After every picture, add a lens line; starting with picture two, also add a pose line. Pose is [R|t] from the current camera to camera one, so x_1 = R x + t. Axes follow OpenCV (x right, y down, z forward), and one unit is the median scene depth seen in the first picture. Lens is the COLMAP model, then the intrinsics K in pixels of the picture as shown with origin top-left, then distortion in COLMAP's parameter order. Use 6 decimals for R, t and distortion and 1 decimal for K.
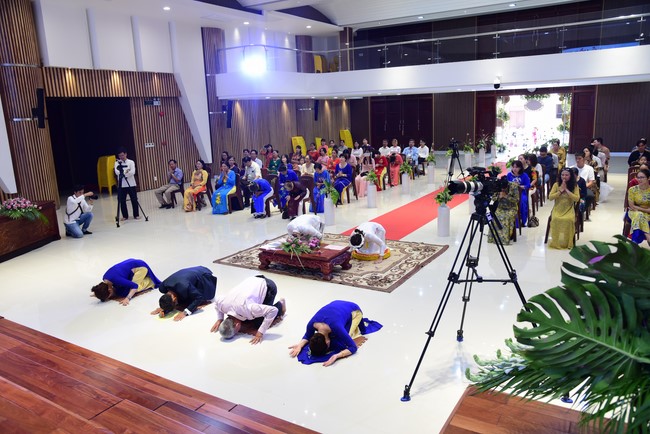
lens RADIAL K [[498.6, 0, 325.0], [0, 498.6, 217.0], [0, 0, 1]] dist [-0.002369, -0.000207]
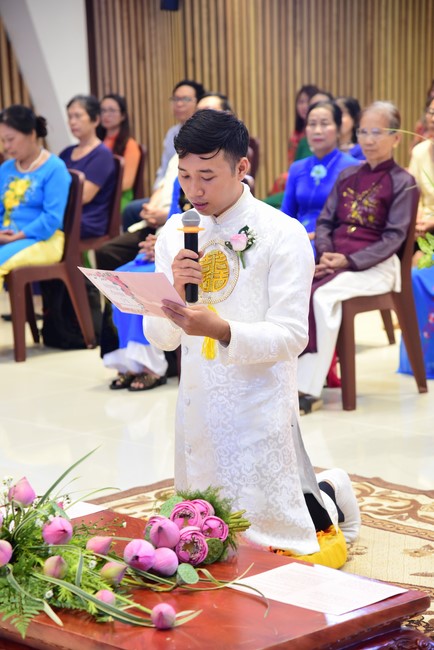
lens RADIAL K [[1865.6, 0, 217.0], [0, 1865.6, 325.0], [0, 0, 1]] dist [0.630685, 0.024710]
pose [[0.972121, 0.048745, -0.229356, 0.059489], [-0.060847, 0.997087, -0.045991, 0.007621], [0.226446, 0.058664, 0.972256, 0.259541]]
